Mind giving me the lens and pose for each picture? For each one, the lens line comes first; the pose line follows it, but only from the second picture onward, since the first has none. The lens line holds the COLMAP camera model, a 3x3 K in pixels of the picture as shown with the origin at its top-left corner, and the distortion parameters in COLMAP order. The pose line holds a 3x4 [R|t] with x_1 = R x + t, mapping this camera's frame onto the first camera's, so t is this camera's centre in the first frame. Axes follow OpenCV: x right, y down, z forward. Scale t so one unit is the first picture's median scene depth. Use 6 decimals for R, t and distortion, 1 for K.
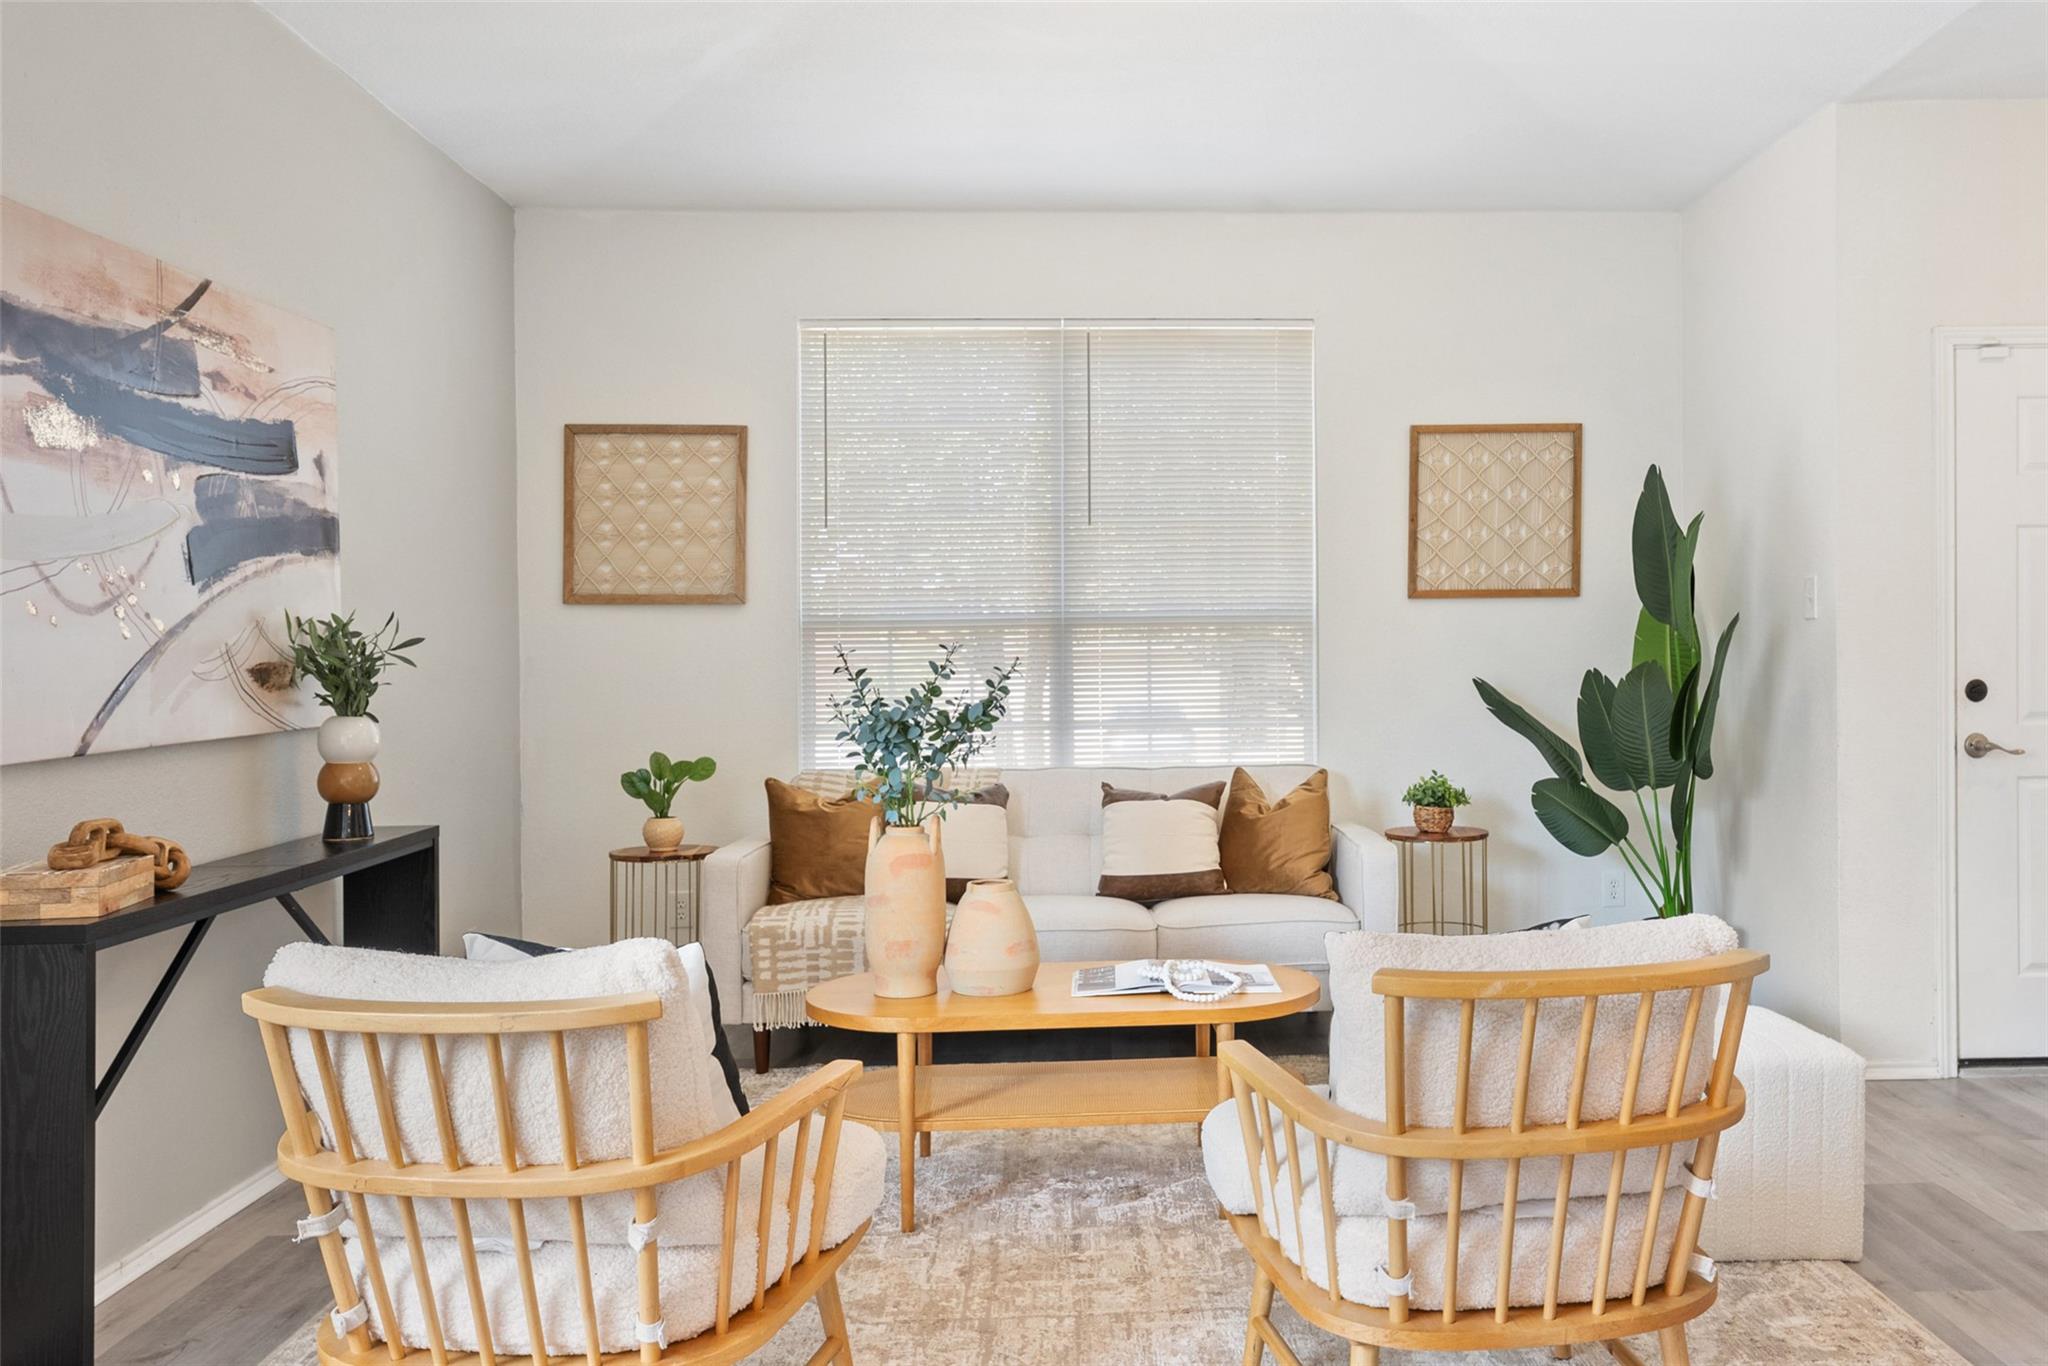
lens RADIAL K [[1657.2, 0, 1024.9], [0, 1657.2, 669.5], [0, 0, 1]] dist [0.016769, 0.004364]
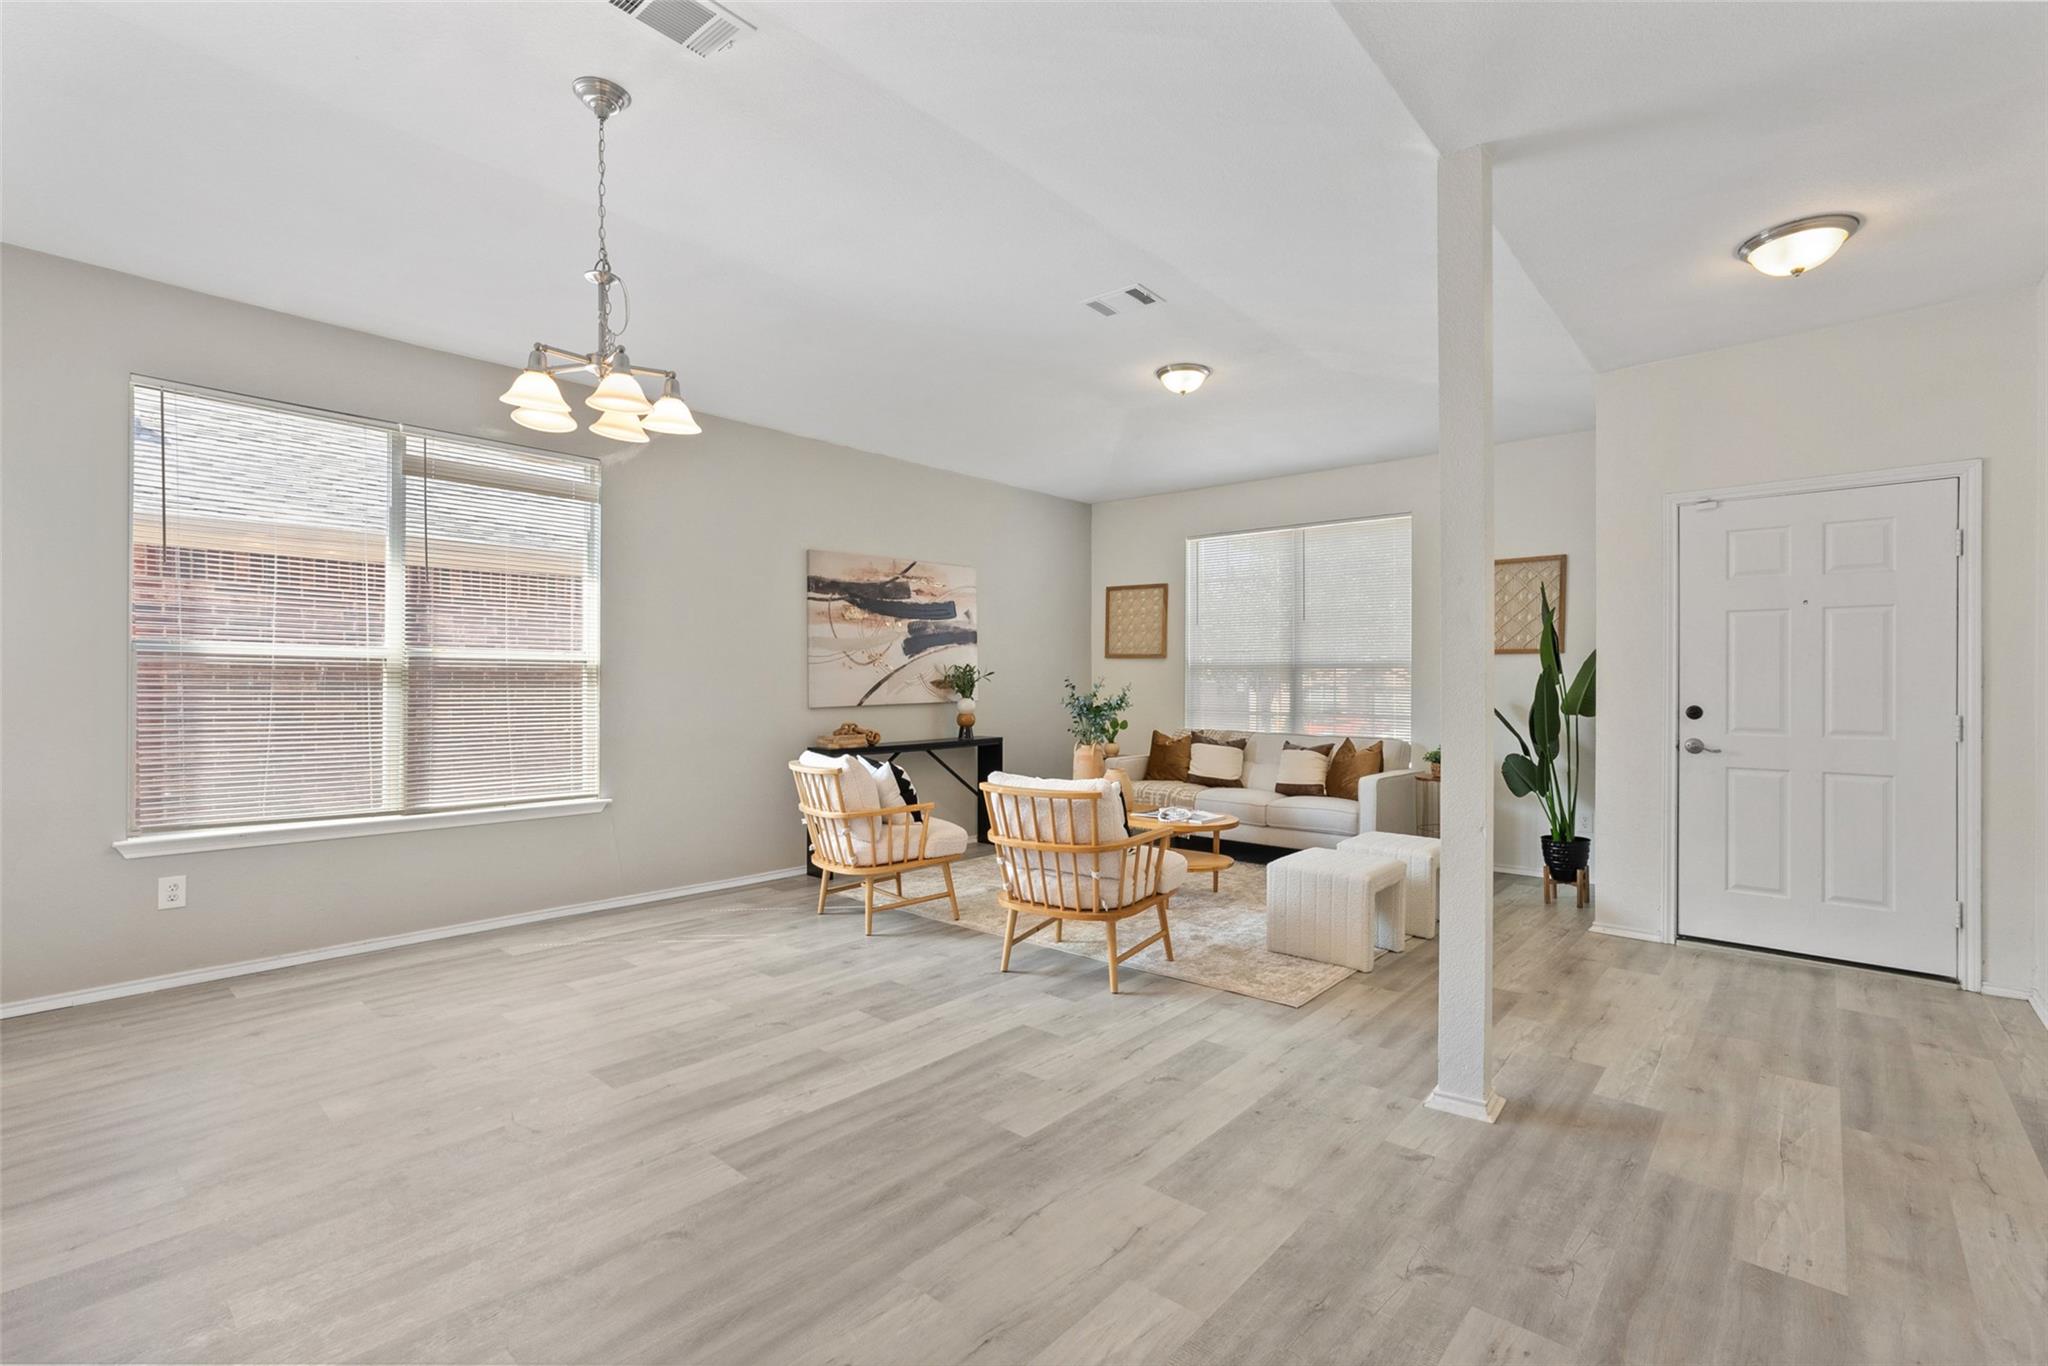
lens RADIAL K [[910.4, 0, 1026.1], [0, 910.4, 680.4], [0, 0, 1]] dist [0.003147, 0.001483]
pose [[0.721636, 0.015990, -0.692088, 0.814432], [-0.017636, 0.999833, 0.004711, -0.013278], [0.692048, 0.008805, 0.721798, -0.118303]]
